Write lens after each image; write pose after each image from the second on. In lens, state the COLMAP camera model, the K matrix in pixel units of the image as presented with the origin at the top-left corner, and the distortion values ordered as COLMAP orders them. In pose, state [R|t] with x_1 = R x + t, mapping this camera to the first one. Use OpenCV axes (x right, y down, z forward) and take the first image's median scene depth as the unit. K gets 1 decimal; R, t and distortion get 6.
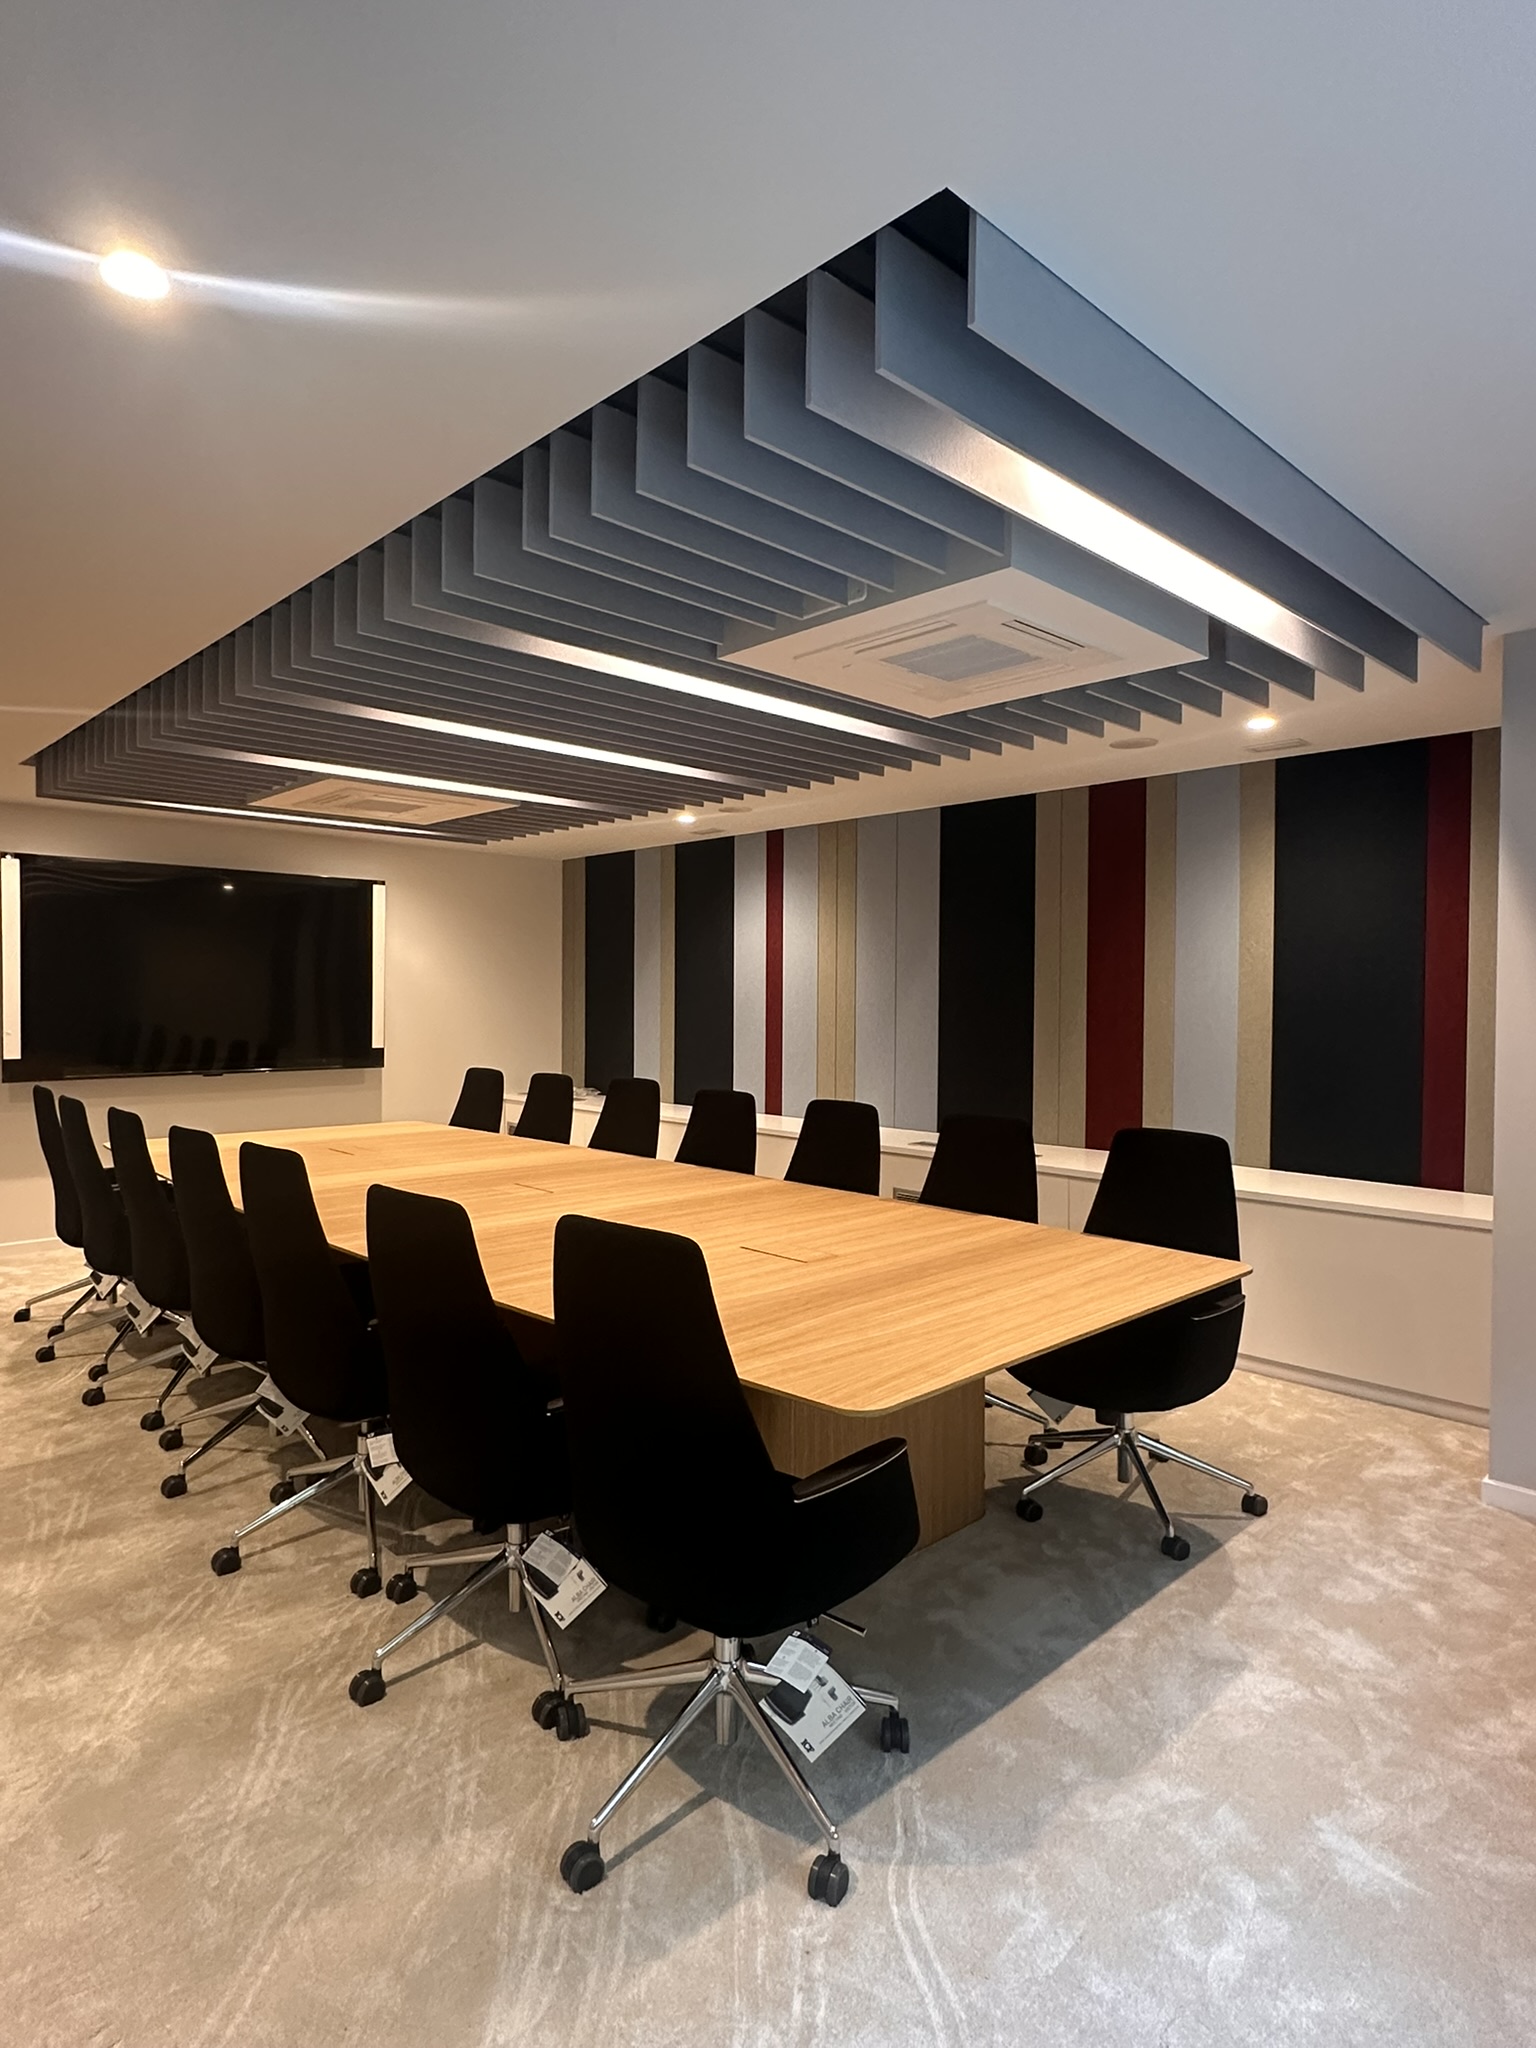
lens RADIAL K [[1147.3, 0, 766.6], [0, 1147.3, 1027.8], [0, 0, 1]] dist [-0.015312, 0.000197]
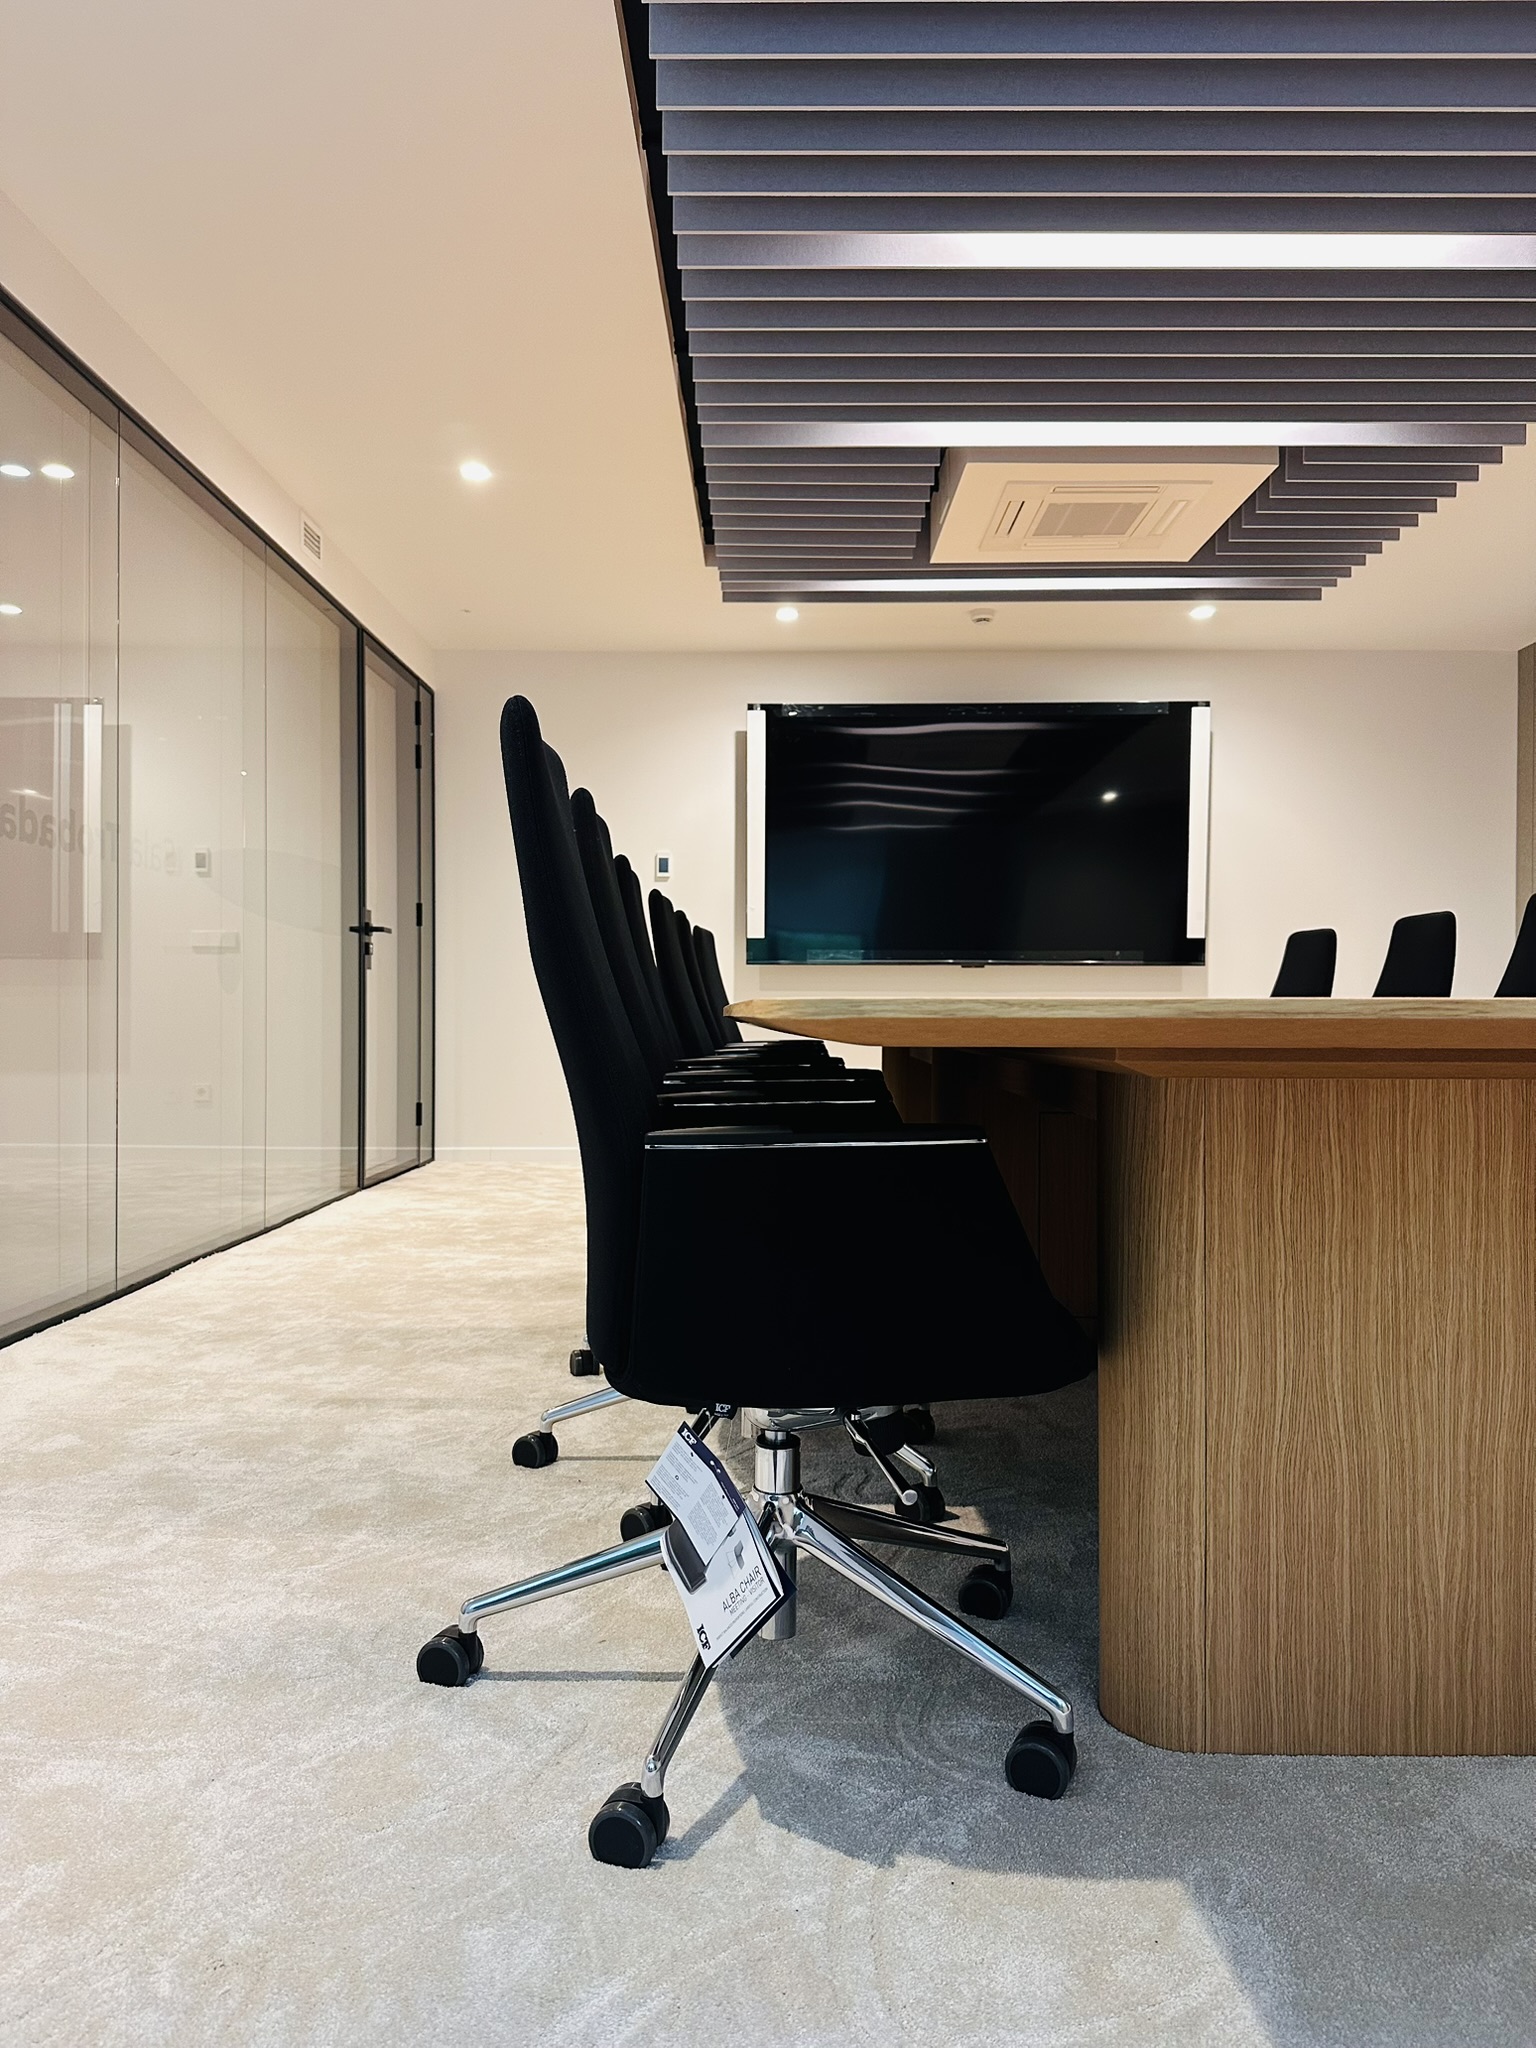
lens RADIAL K [[1429.7, 0, 771.2], [0, 1429.7, 1026.7], [0, 0, 1]] dist [0.038361, 0.000301]
pose [[0.707743, 0.000529, -0.706470, 0.171012], [-0.017616, 0.999702, -0.016899, 0.152237], [0.706251, 0.024405, 0.707541, 0.301050]]
